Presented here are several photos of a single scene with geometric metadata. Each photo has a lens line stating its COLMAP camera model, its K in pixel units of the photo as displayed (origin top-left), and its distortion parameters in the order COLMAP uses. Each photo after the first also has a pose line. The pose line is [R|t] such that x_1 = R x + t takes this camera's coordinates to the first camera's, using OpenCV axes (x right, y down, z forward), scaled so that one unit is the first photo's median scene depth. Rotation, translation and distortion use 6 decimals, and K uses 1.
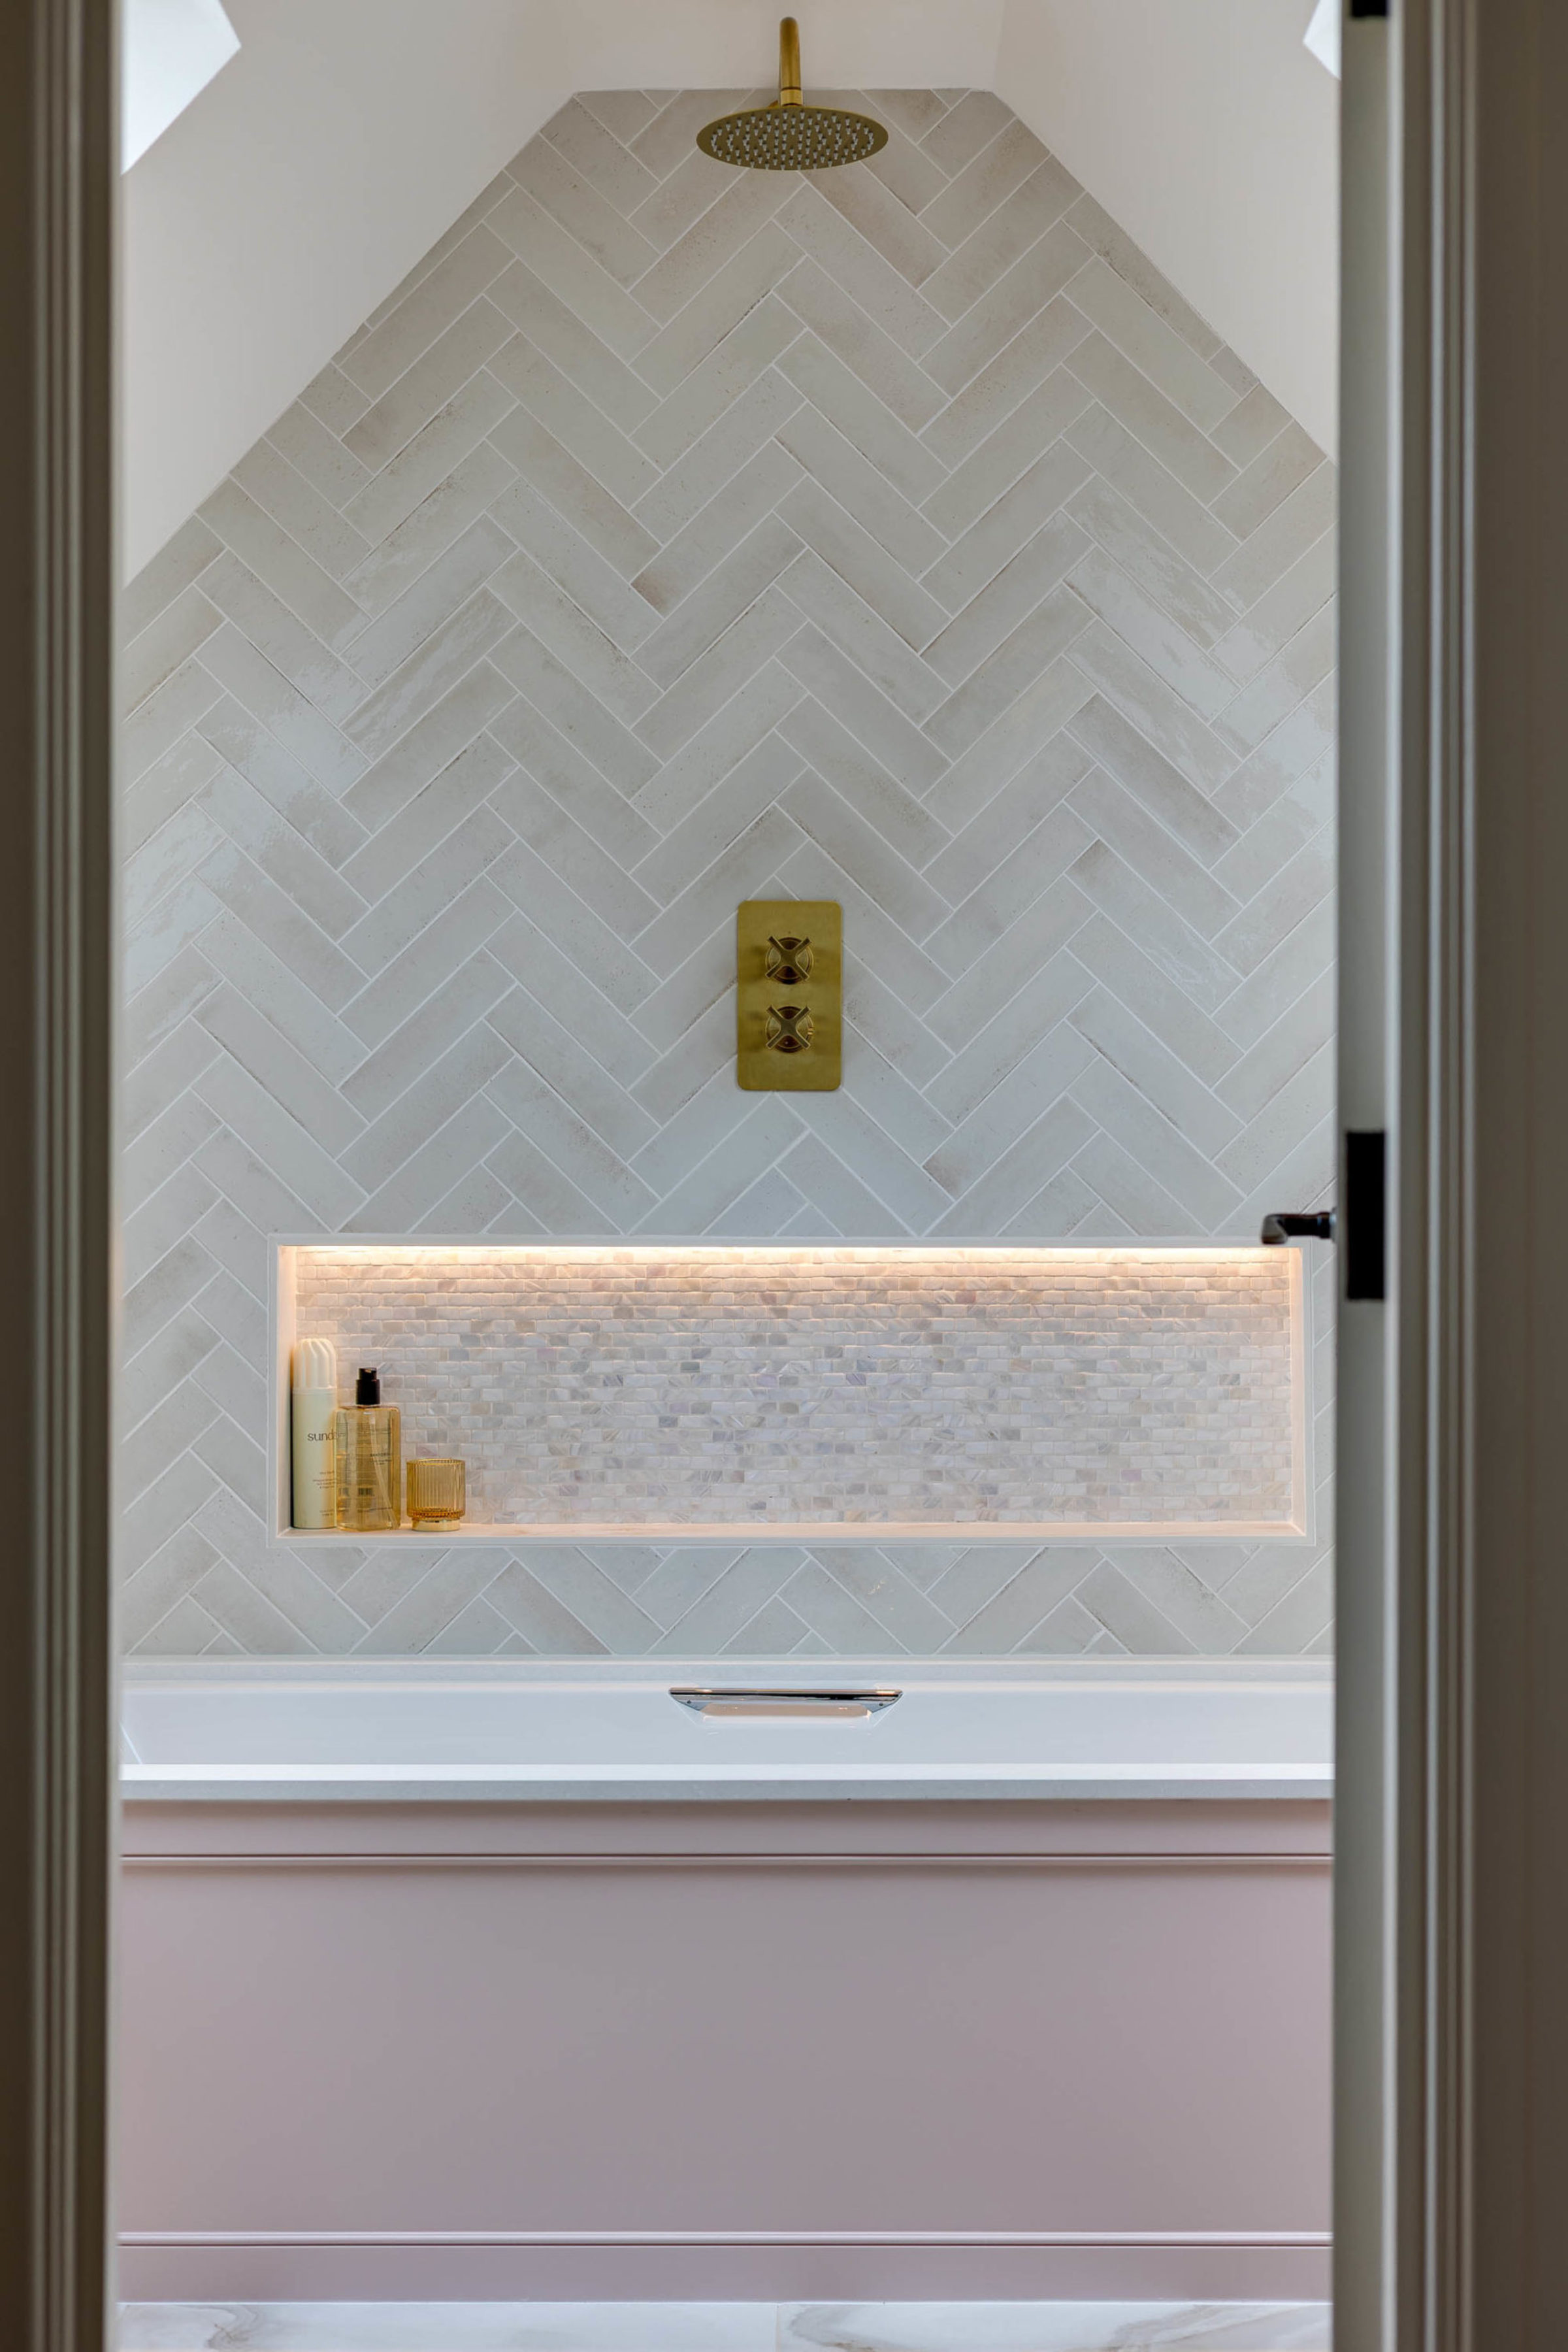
lens RADIAL K [[7479.6, 0, 783.0], [0, 7479.6, 1121.4], [0, 0, 1]] dist [0.045512, -0.009847]
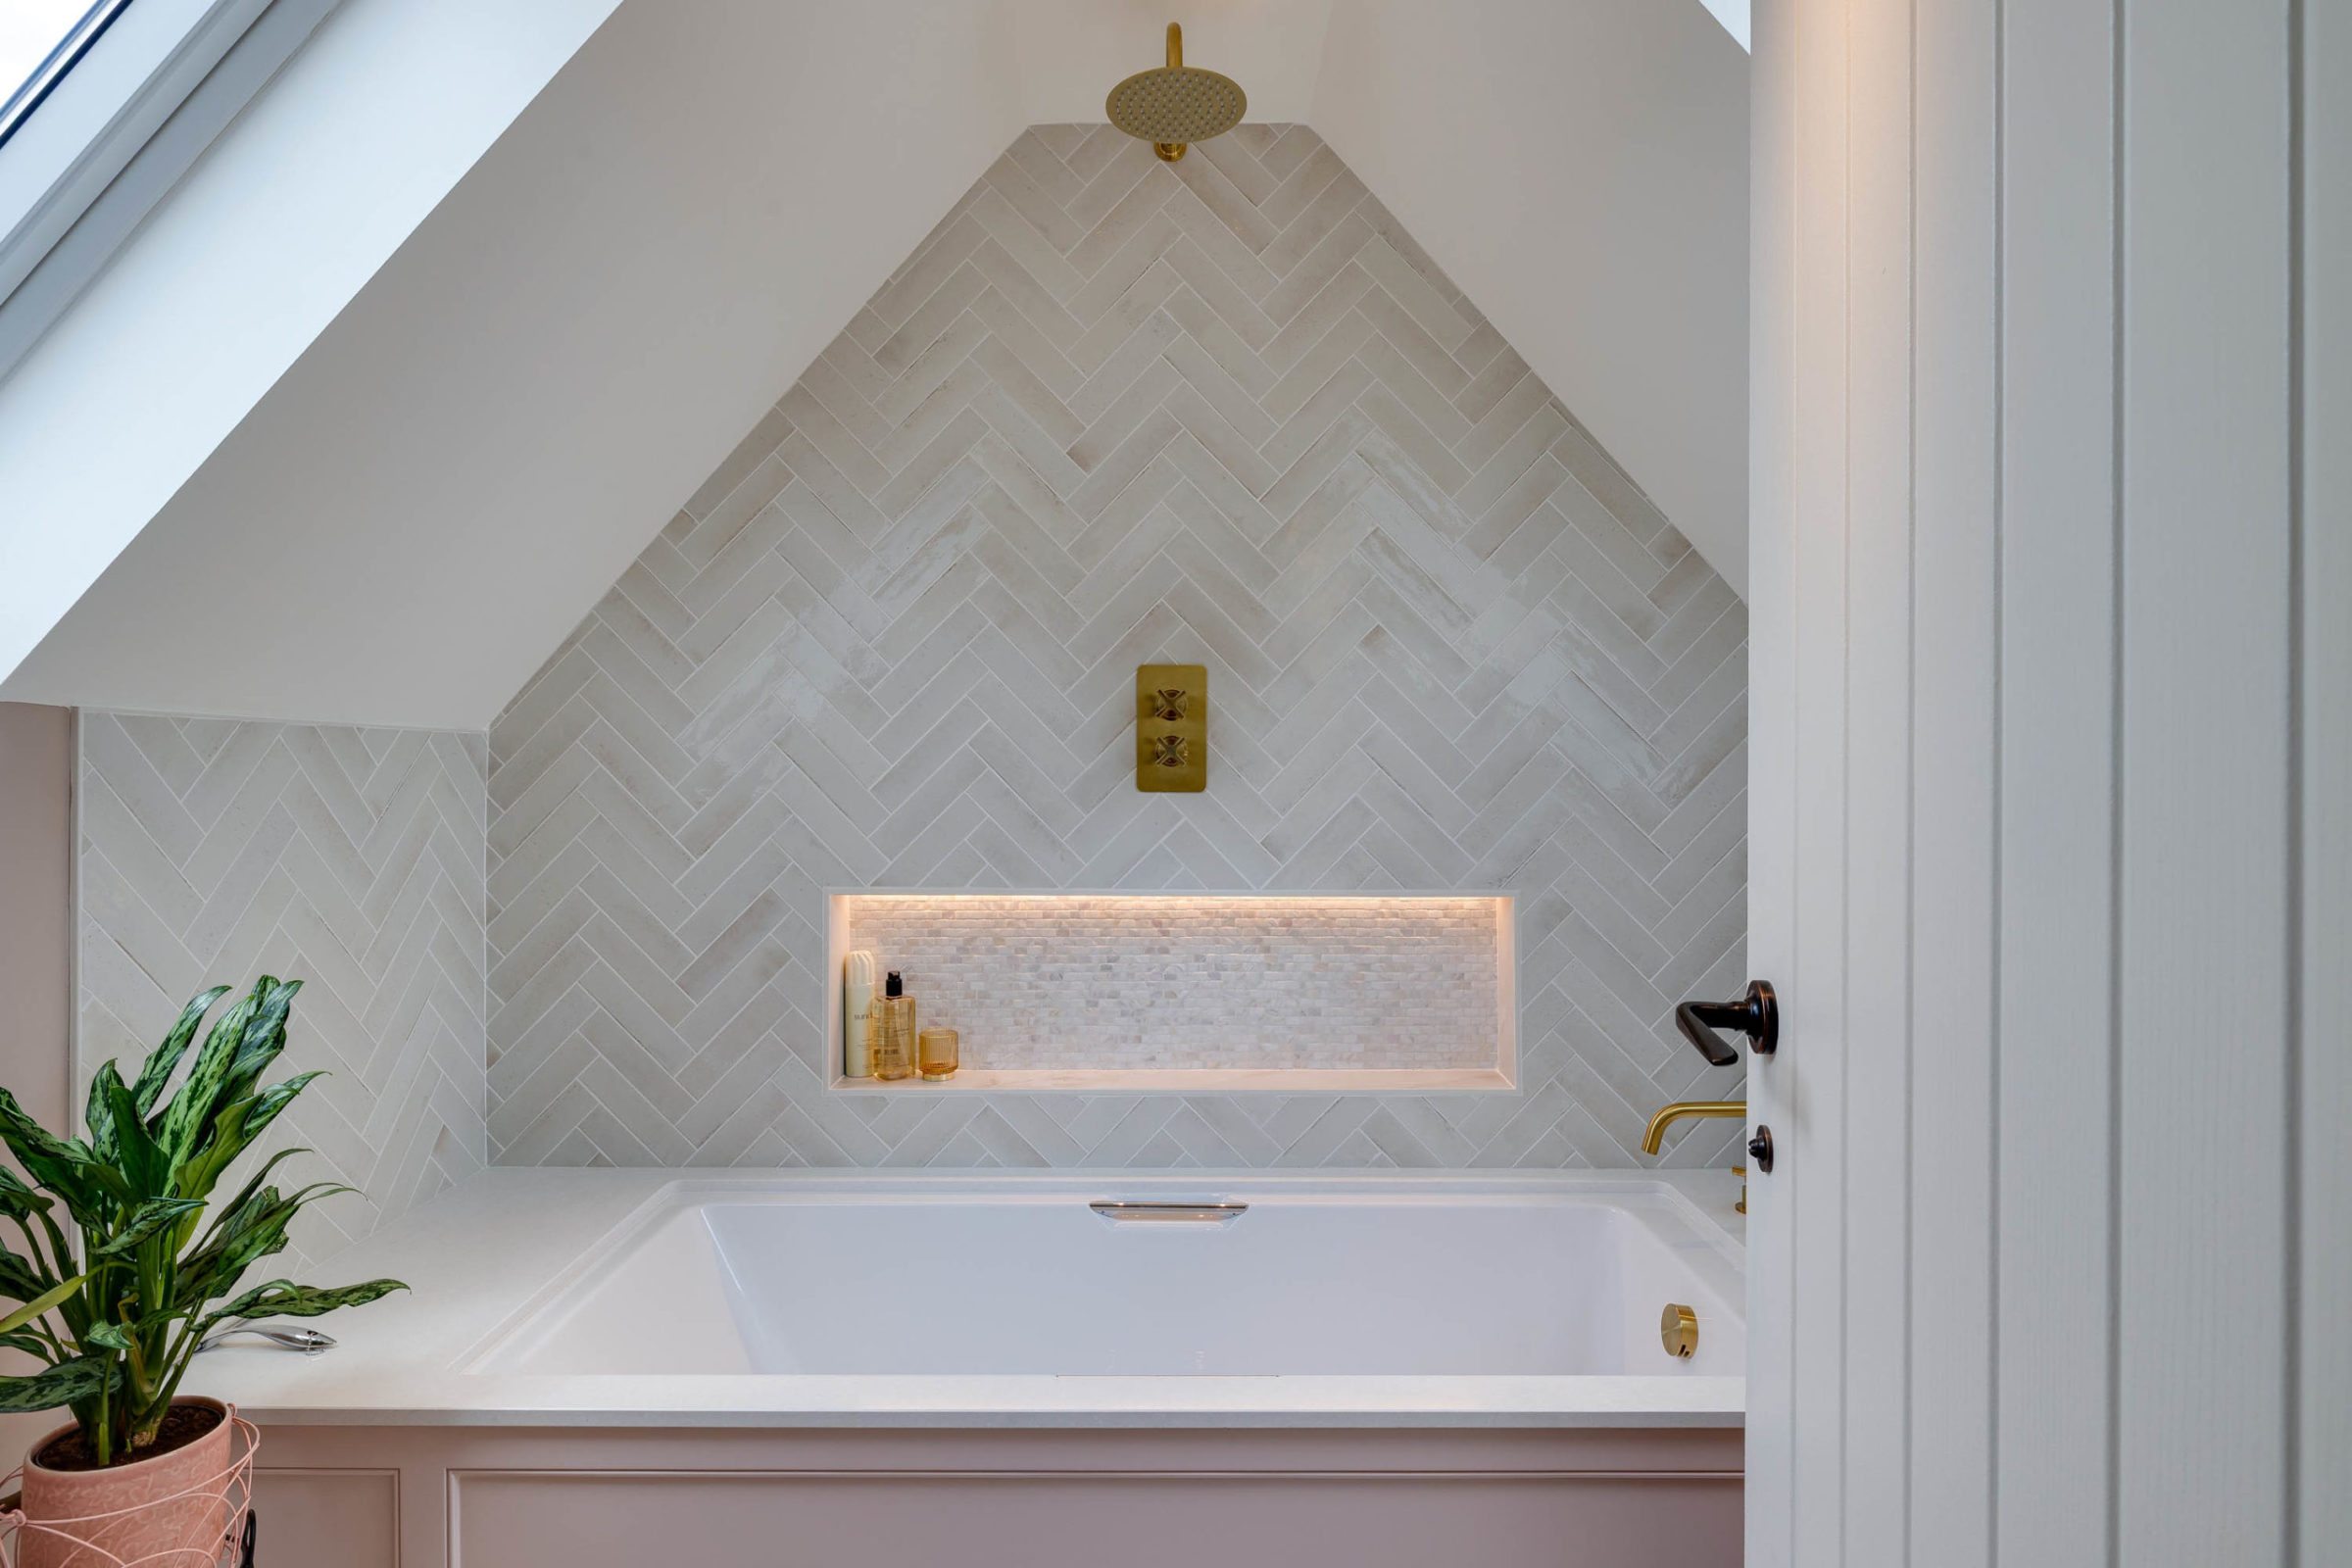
lens RADIAL K [[7480.7, 0, 1176.0], [0, 7480.7, 784.0], [0, 0, 1]] dist [0.045512, -0.009847]
pose [[0.999999, 0.001273, 0.000157, 0.001577], [-0.001271, 0.999893, -0.014585, 0.017115], [-0.000176, 0.014584, 0.999894, -0.526446]]
